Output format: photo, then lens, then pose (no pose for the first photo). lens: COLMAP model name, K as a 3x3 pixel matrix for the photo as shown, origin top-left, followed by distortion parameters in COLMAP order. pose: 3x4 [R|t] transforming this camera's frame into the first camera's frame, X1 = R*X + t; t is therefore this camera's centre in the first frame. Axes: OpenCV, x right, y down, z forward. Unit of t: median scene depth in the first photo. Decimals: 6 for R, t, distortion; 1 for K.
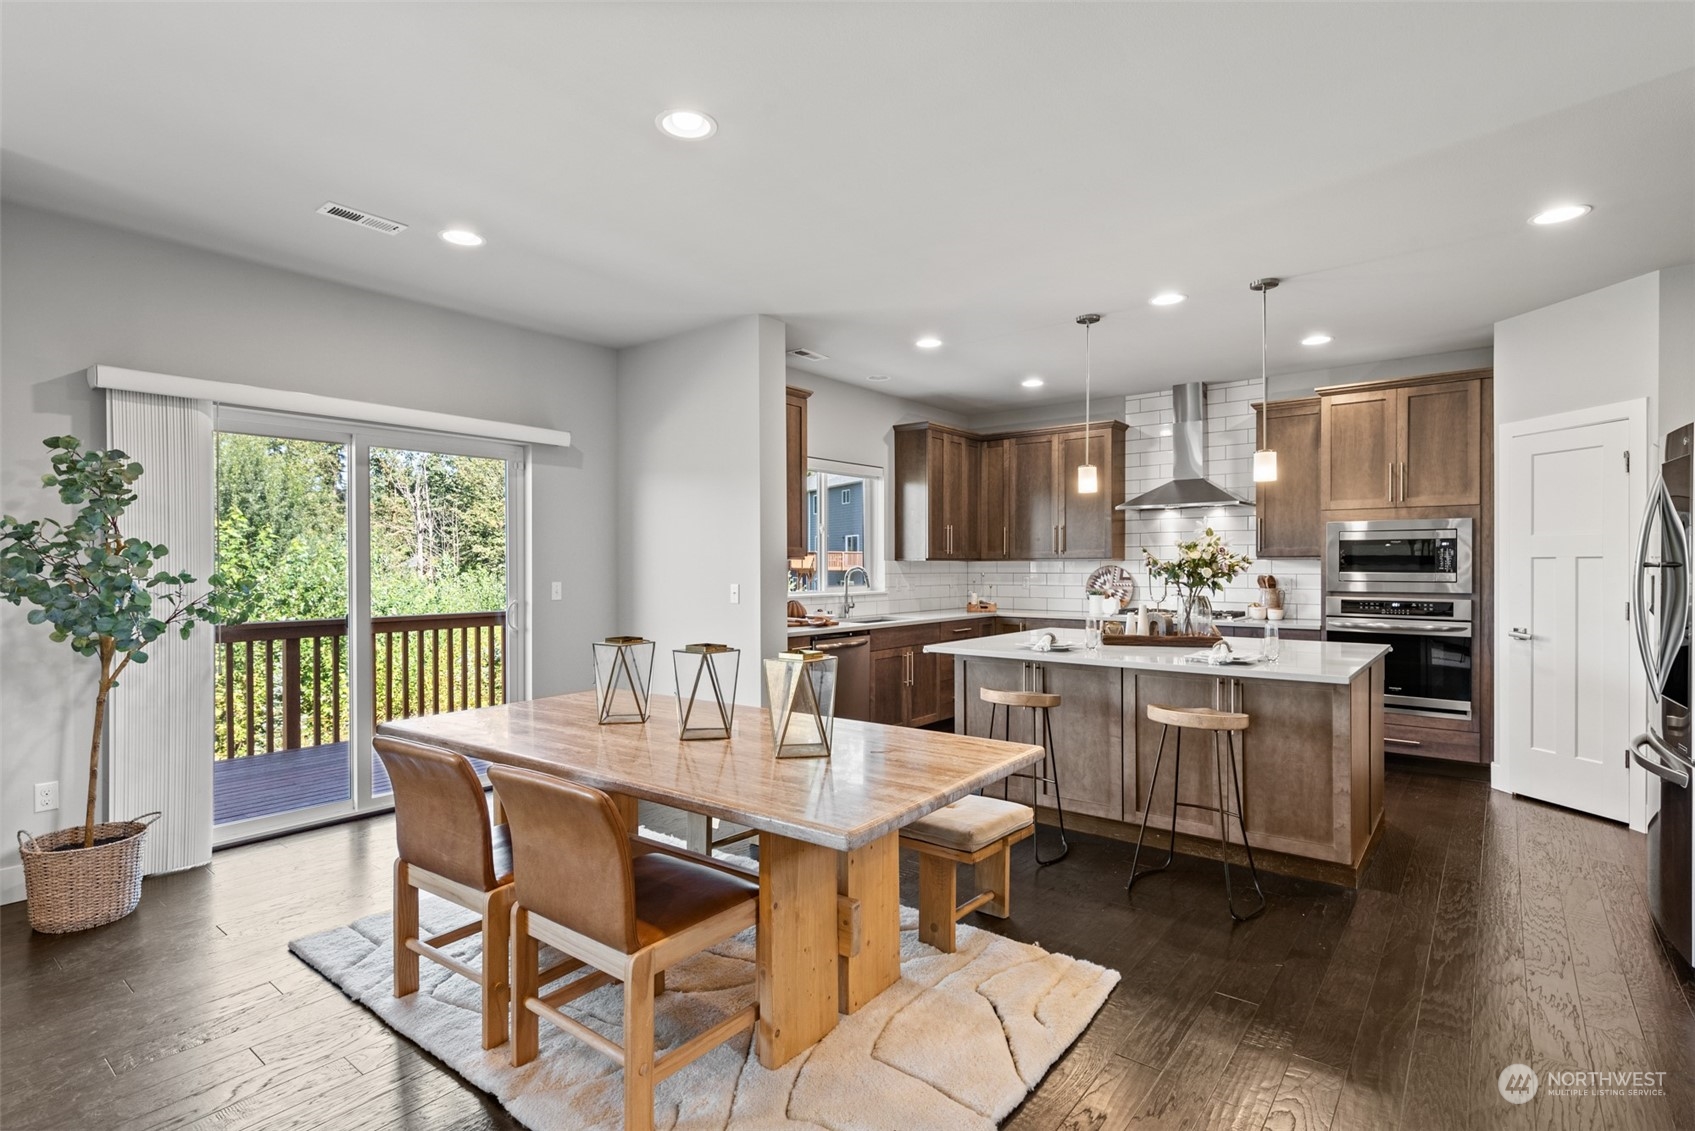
lens RADIAL K [[858.9, 0, 858.7], [0, 858.9, 570.3], [0, 0, 1]] dist [0.003937, 0.000686]
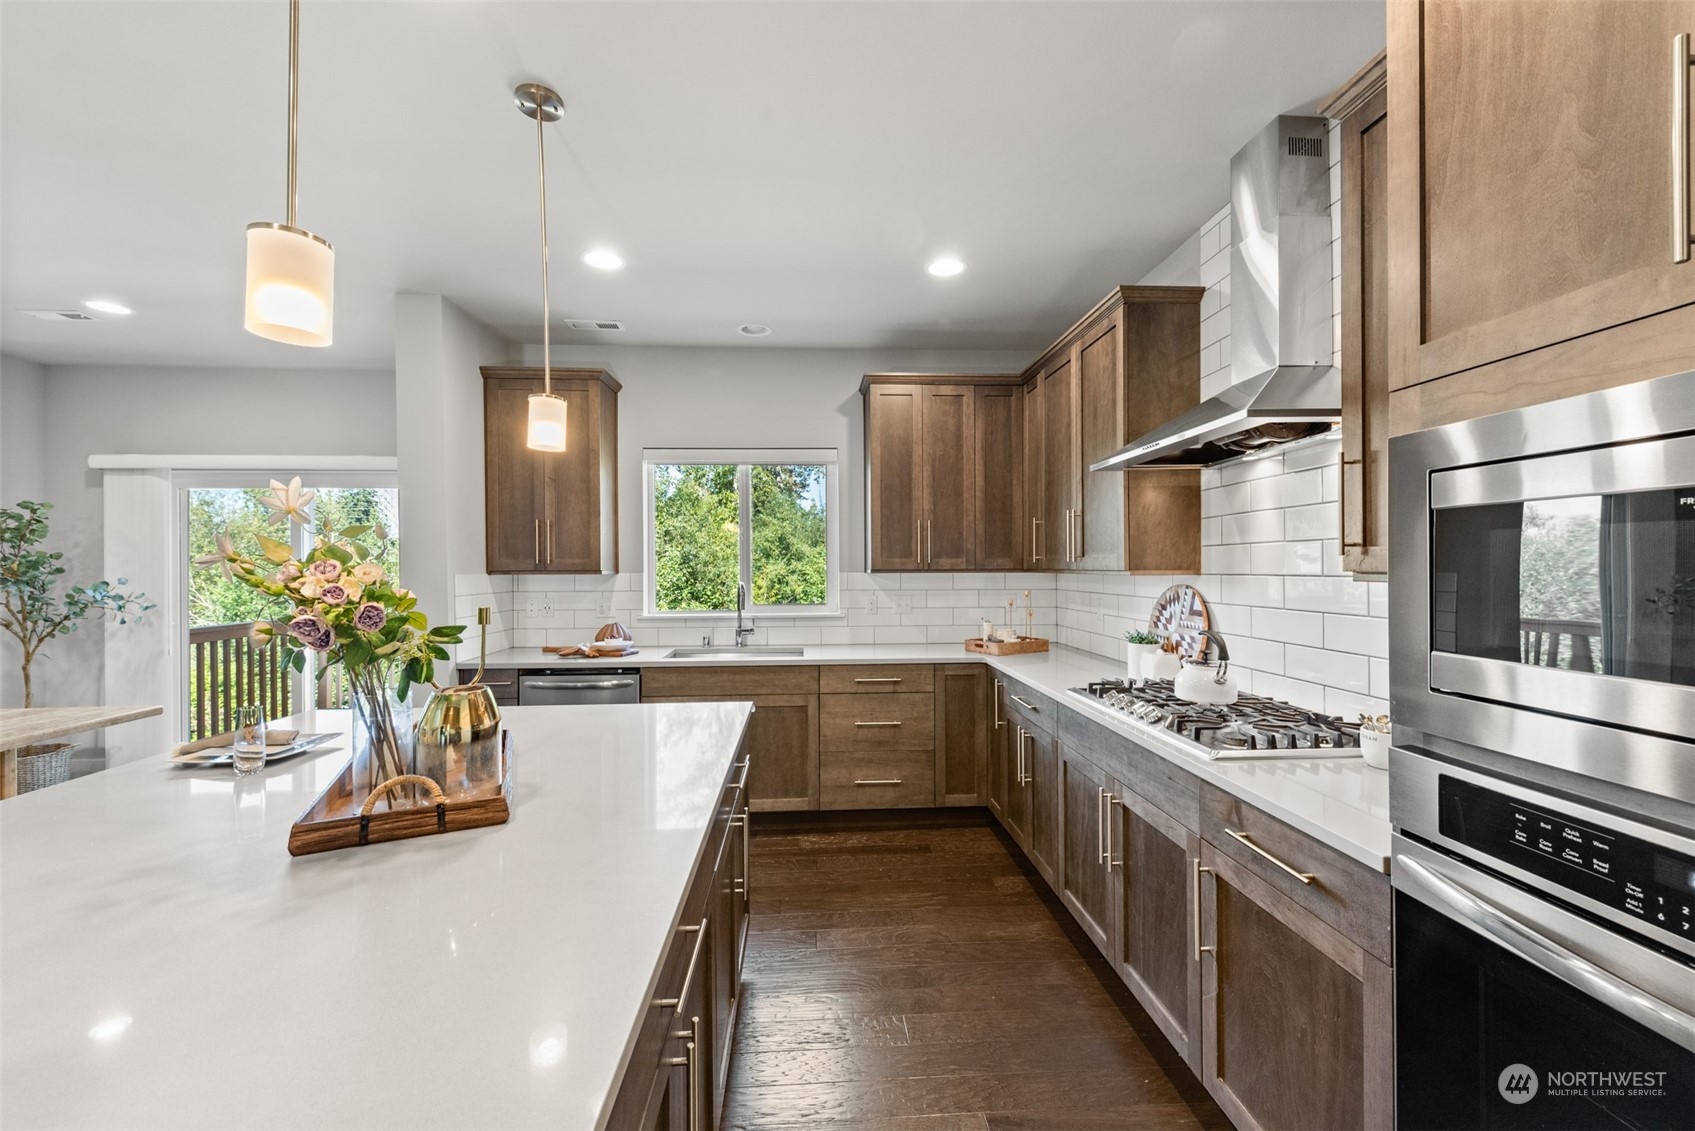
lens RADIAL K [[680.0, 0, 852.1], [0, 680.0, 567.6], [0, 0, 1]] dist [0.002829, 0.000053]
pose [[0.643270, 0.000616, -0.765639, 0.482138], [-0.000782, 1.000000, 0.000148, -0.015405], [0.765639, 0.000504, 0.643270, 0.619930]]
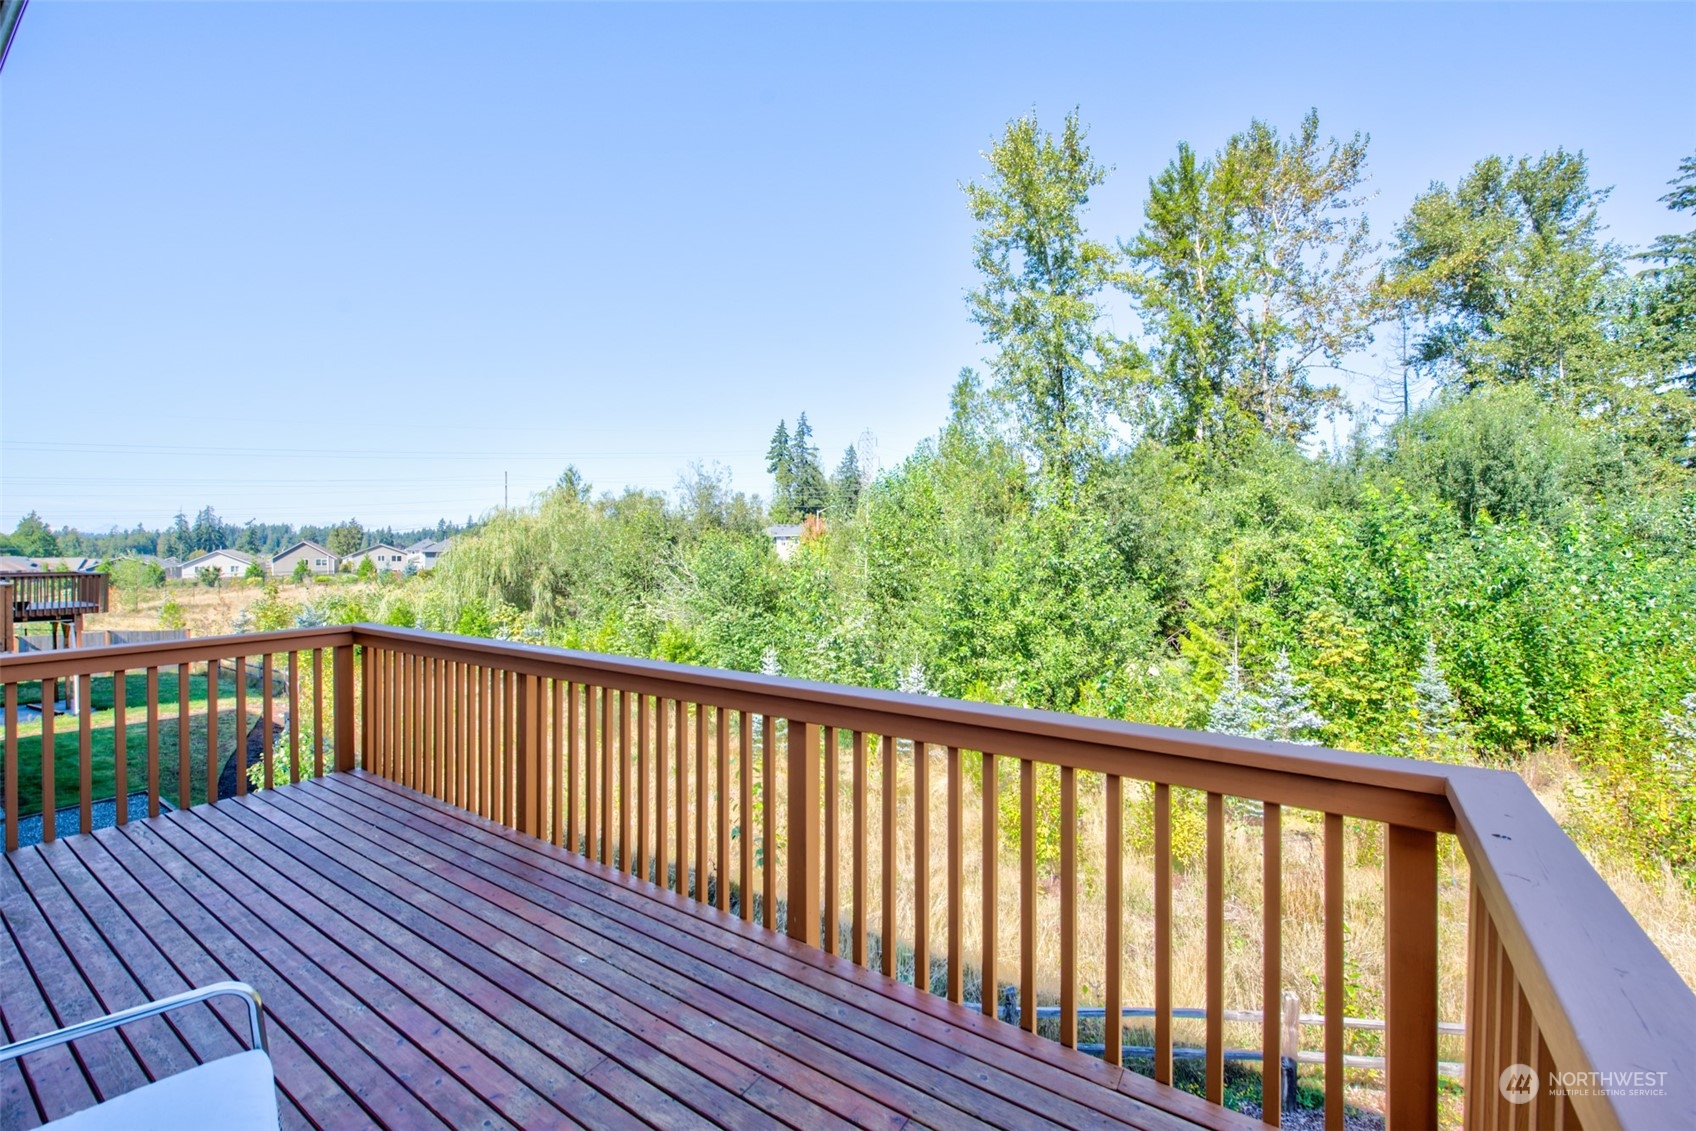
lens RADIAL K [[693.5, 0, 863.4], [0, 693.5, 540.9], [0, 0, 1]] dist [0.005686, -0.001828]
pose [[0.053053, 0.001518, -0.998591, 0.441889], [0.001659, 0.999997, 0.001608, -0.015795], [0.998590, -0.001742, 0.053050, 0.652230]]
